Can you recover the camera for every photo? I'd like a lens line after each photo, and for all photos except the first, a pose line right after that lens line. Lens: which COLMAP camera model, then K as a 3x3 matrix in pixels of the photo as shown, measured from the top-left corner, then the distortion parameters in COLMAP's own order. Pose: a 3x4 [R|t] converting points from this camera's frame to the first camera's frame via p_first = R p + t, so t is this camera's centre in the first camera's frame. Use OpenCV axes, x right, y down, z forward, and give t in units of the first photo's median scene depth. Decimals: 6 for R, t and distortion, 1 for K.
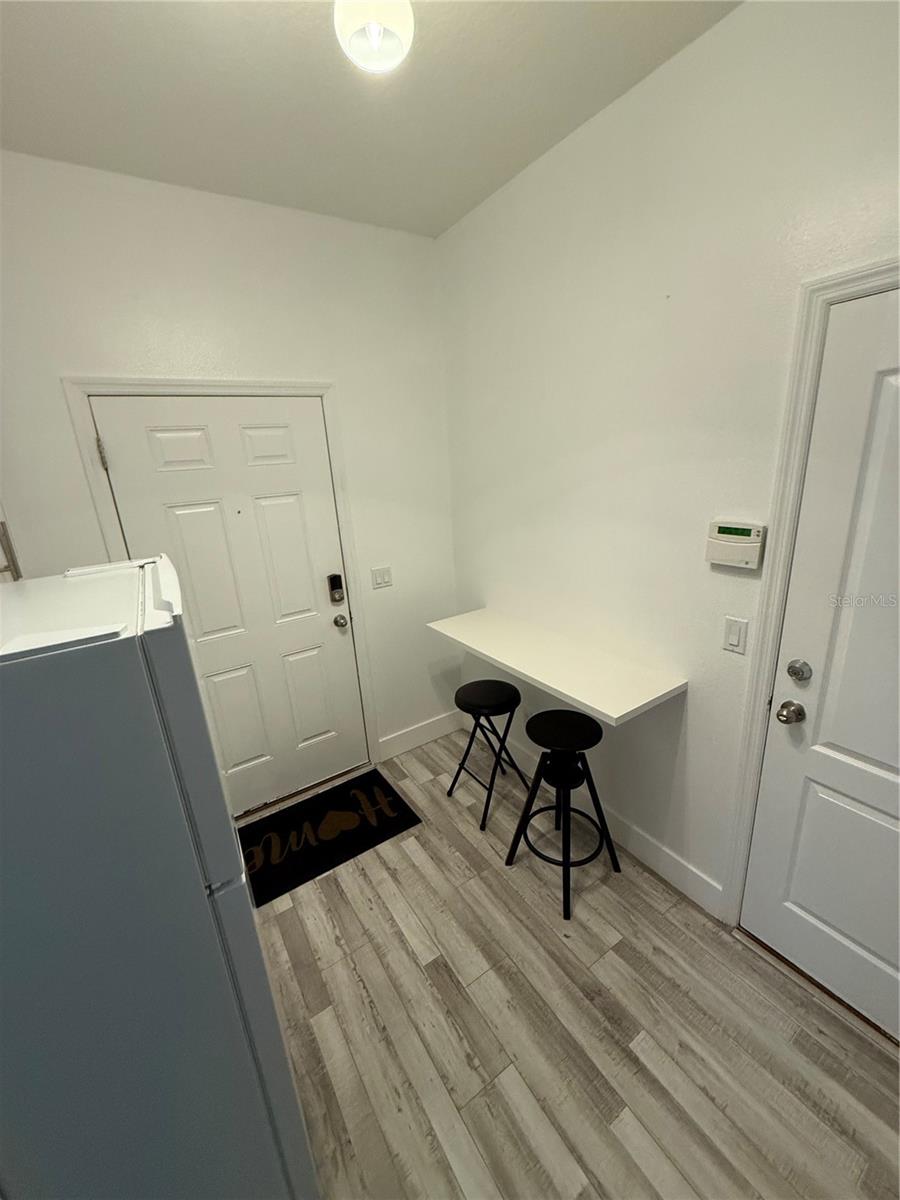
lens RADIAL K [[478.6, 0, 450.9], [0, 478.6, 598.0], [0, 0, 1]] dist [0.001398, 0.000452]
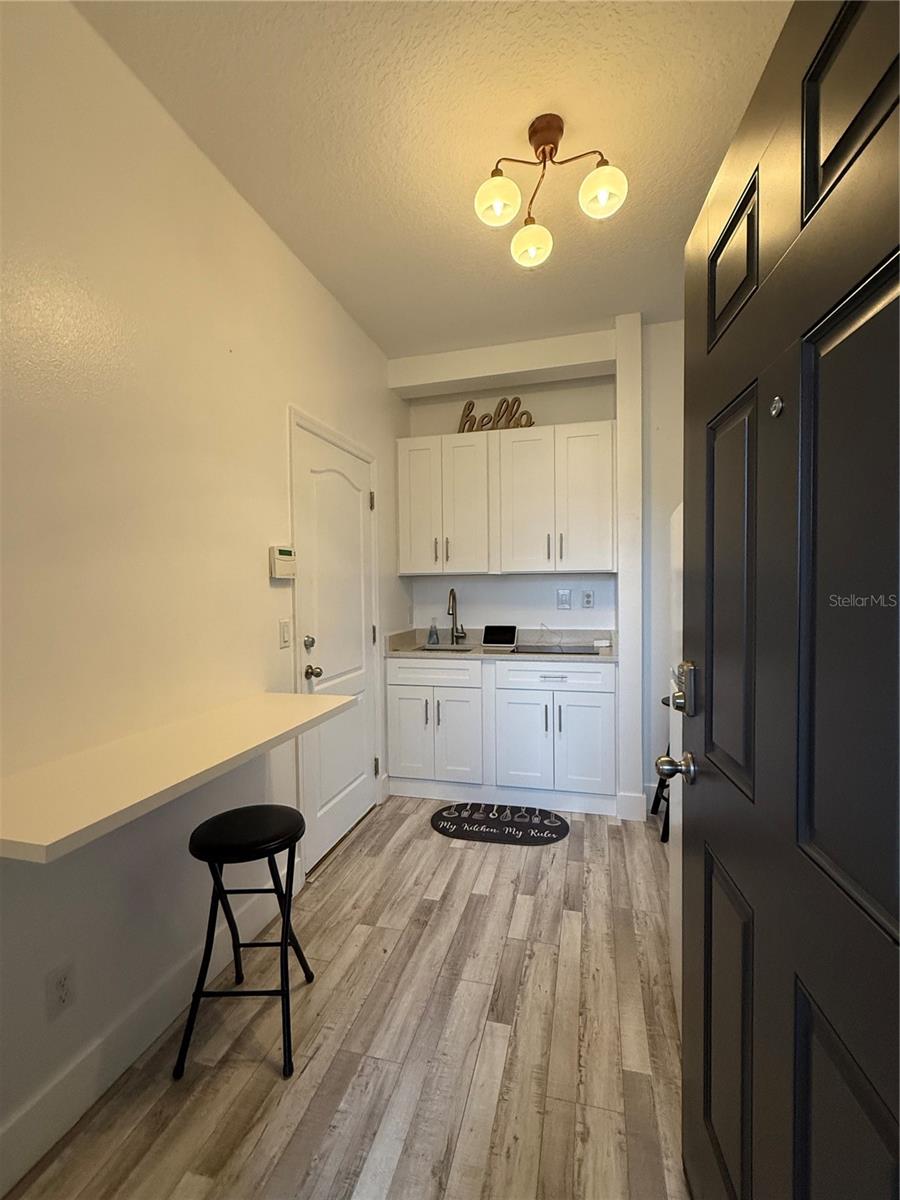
lens RADIAL K [[538.0, 0, 450.8], [0, 538.0, 601.8], [0, 0, 1]] dist [0.009882, -0.001342]
pose [[-0.666080, 0.048769, 0.744285, -0.711647], [0.262952, 0.949148, 0.173129, -0.123948], [-0.697993, 0.311029, -0.645032, 1.421582]]
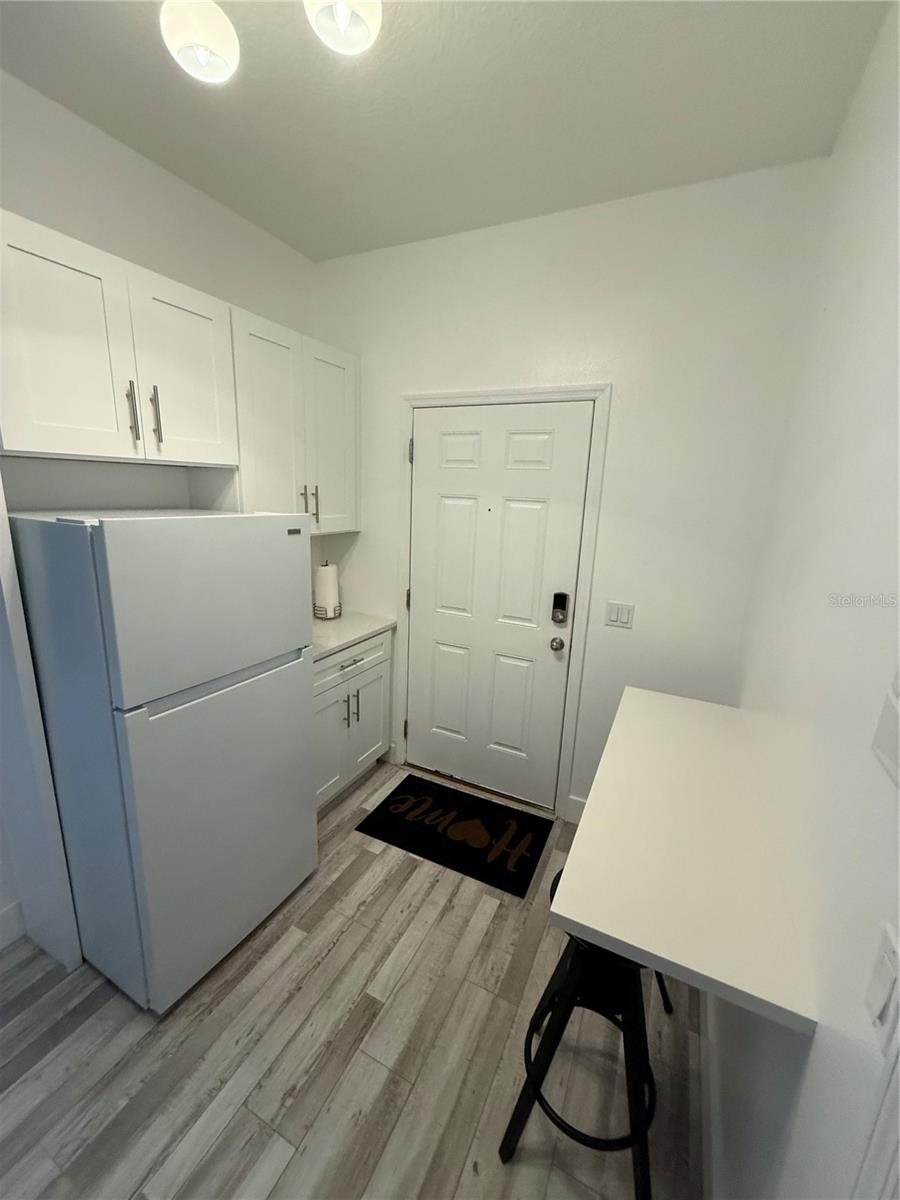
lens RADIAL K [[478.6, 0, 447.5], [0, 478.6, 598.0], [0, 0, 1]] dist [0.001398, 0.000452]
pose [[0.500694, 0.272467, -0.821625, 0.567324], [-0.316330, 0.941115, 0.119322, -0.112945], [0.805755, 0.200161, 0.557400, 0.444393]]
